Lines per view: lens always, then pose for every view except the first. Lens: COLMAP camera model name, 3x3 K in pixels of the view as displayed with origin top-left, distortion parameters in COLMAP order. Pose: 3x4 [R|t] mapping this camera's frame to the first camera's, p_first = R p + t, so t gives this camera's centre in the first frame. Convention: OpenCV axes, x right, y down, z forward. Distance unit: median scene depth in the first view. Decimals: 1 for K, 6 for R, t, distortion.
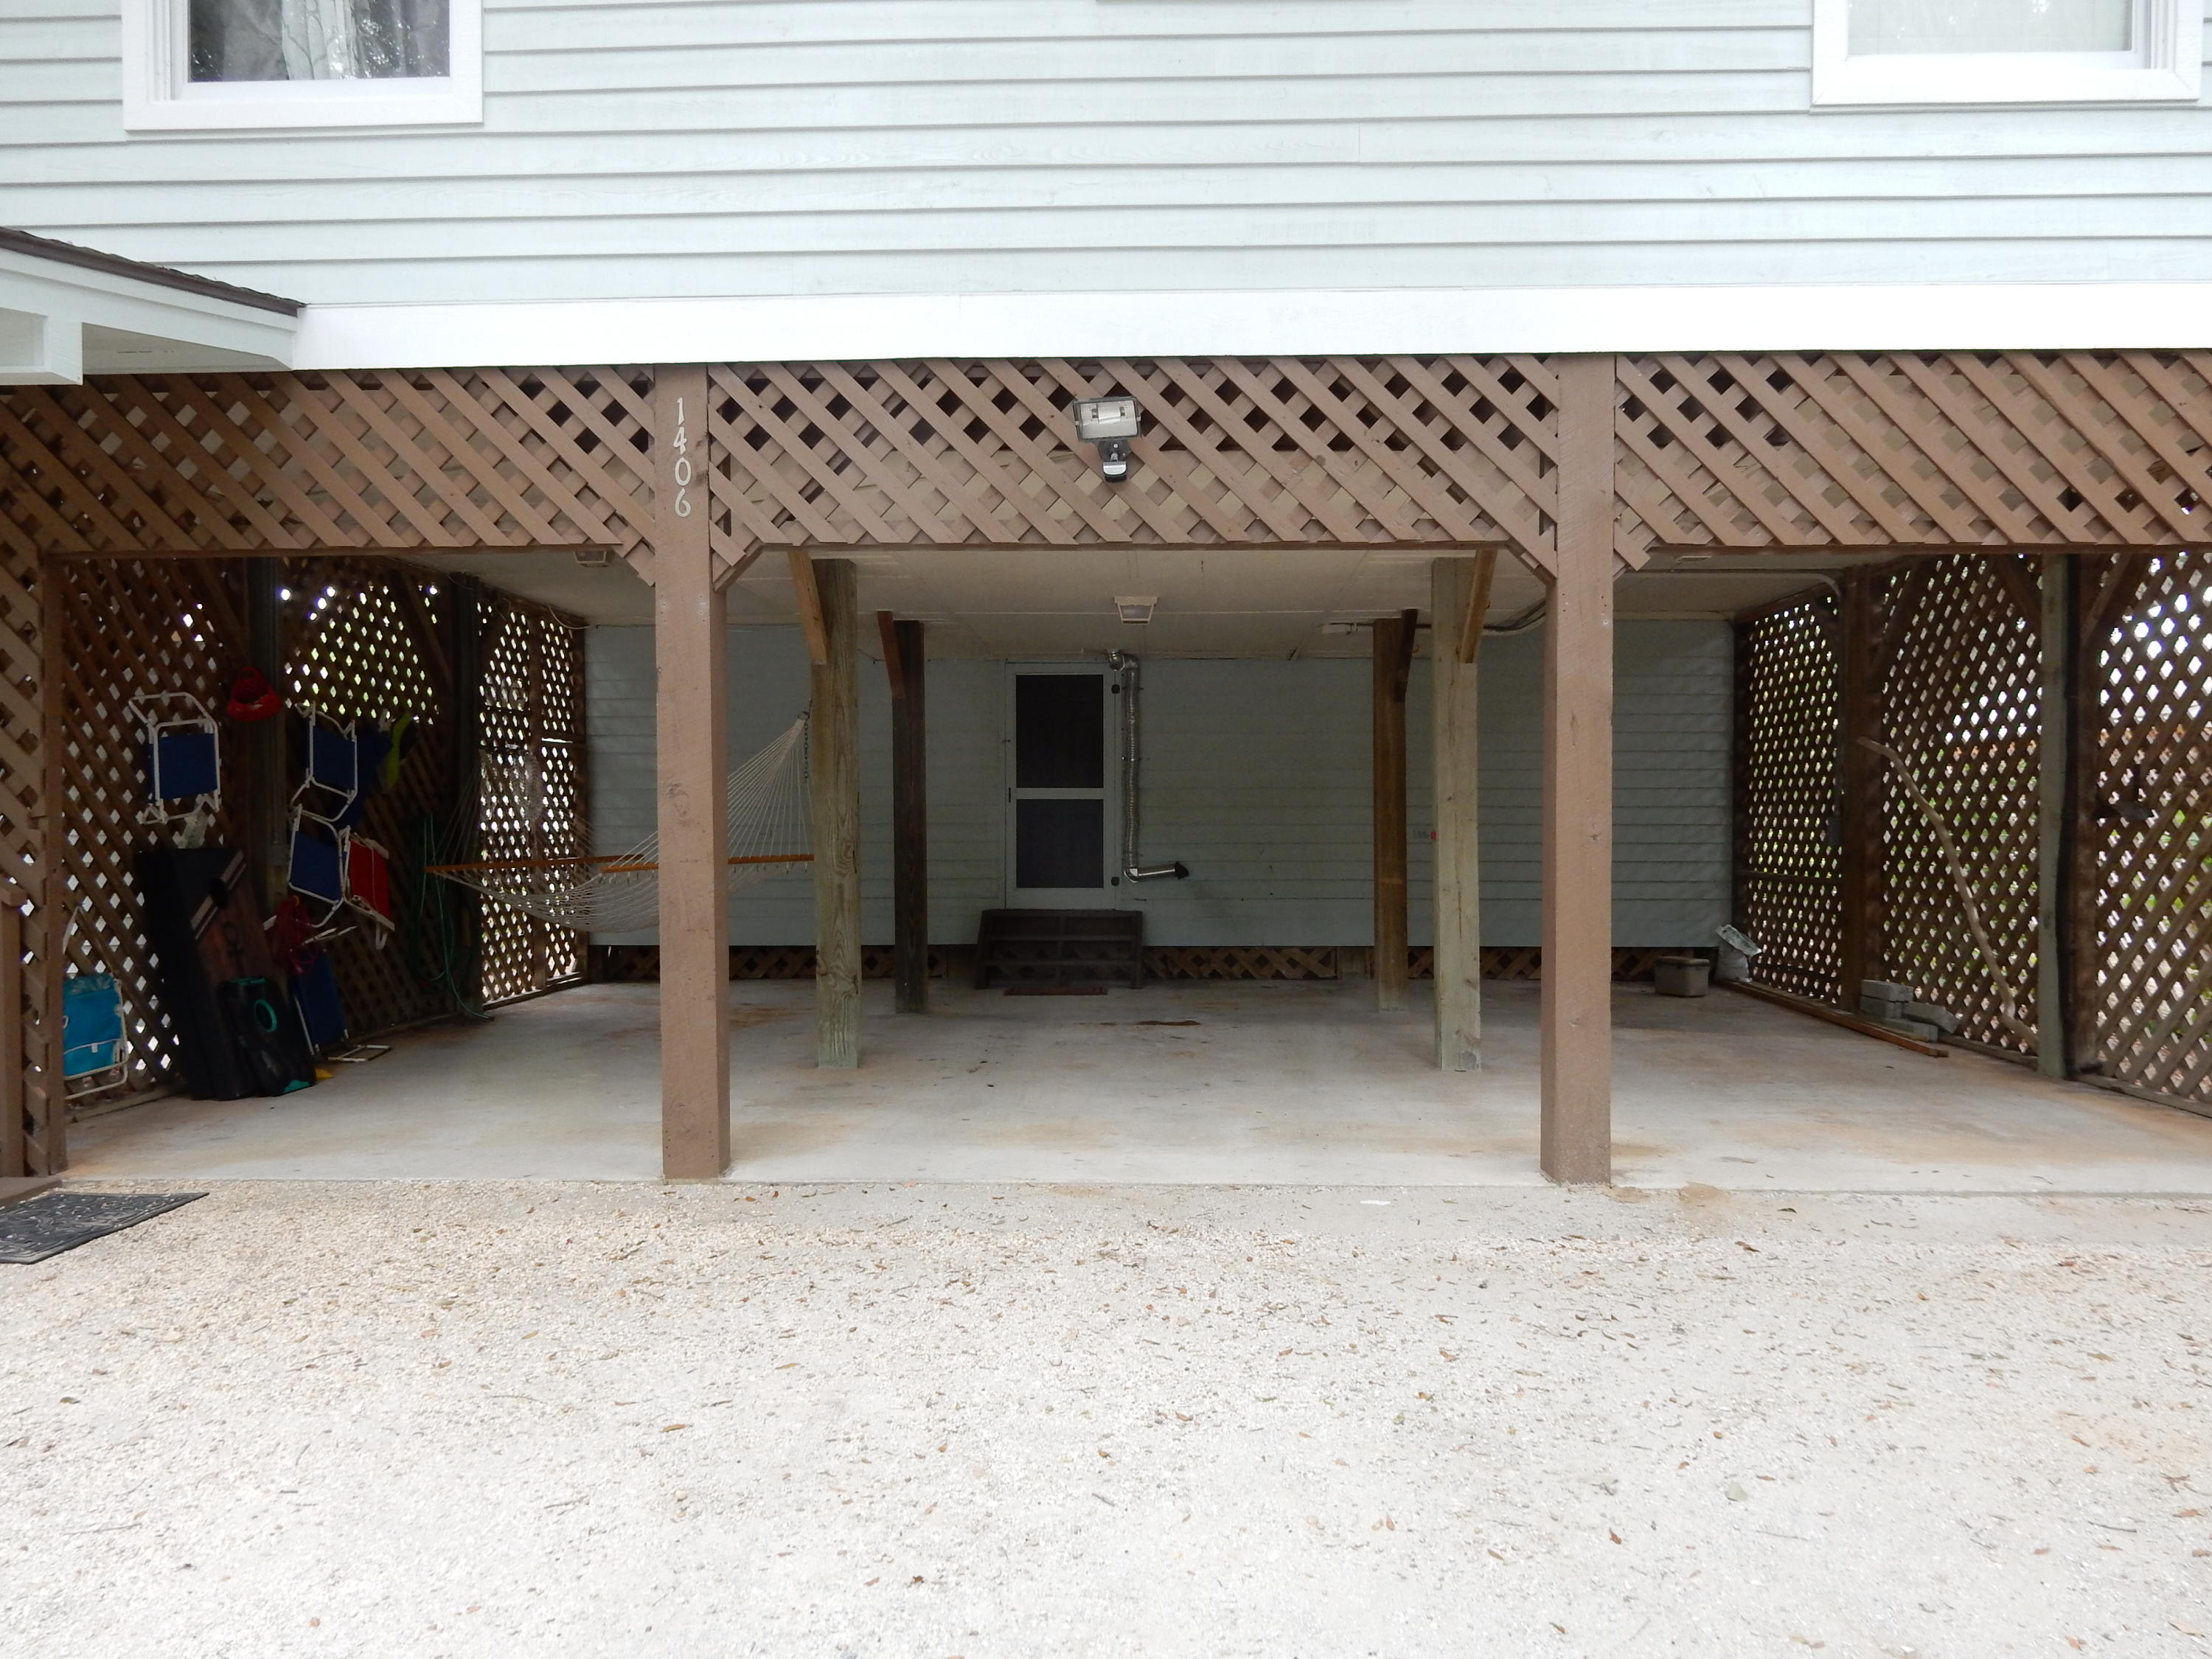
lens RADIAL K [[1626.6, 0, 1097.3], [0, 1626.6, 841.7], [0, 0, 1]] dist [-0.000036, -0.000606]
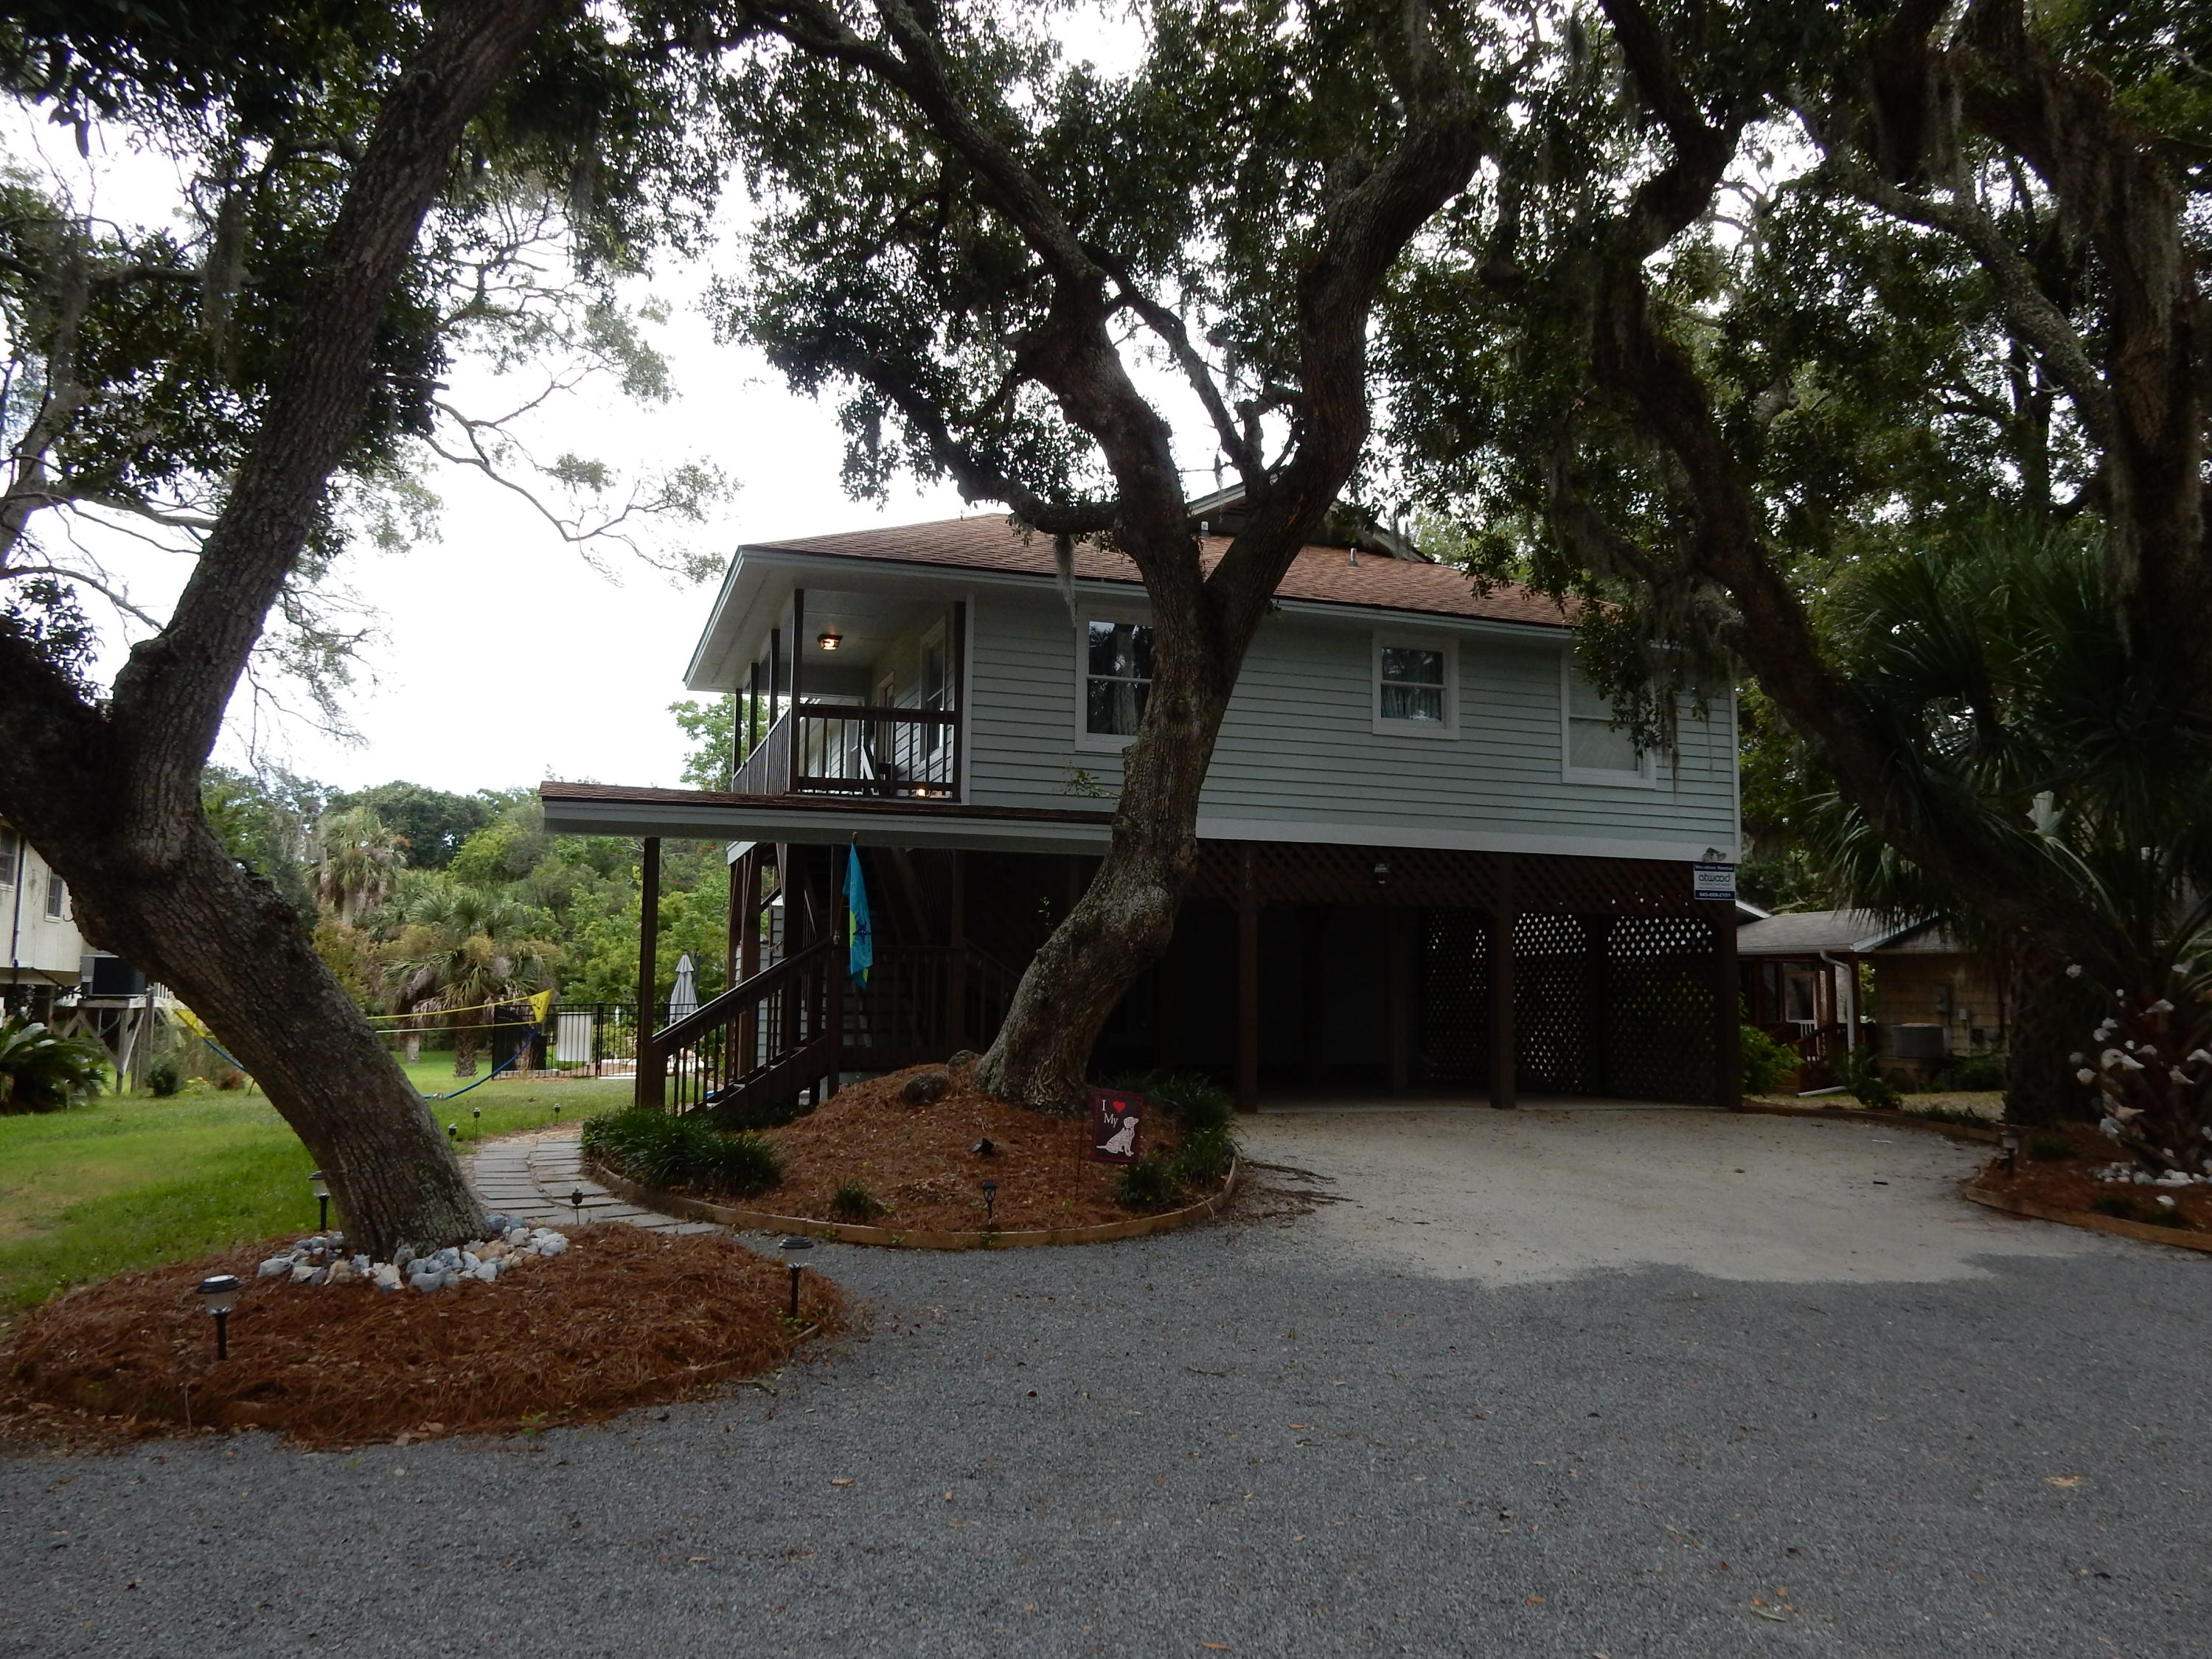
lens RADIAL K [[1626.6, 0, 1096.0], [0, 1626.6, 817.7], [0, 0, 1]] dist [-0.000036, -0.000606]
pose [[0.934123, 0.051391, 0.353231, -1.592093], [-0.005044, 0.991383, -0.130896, 0.063441], [-0.356914, 0.120491, 0.926334, -1.709448]]
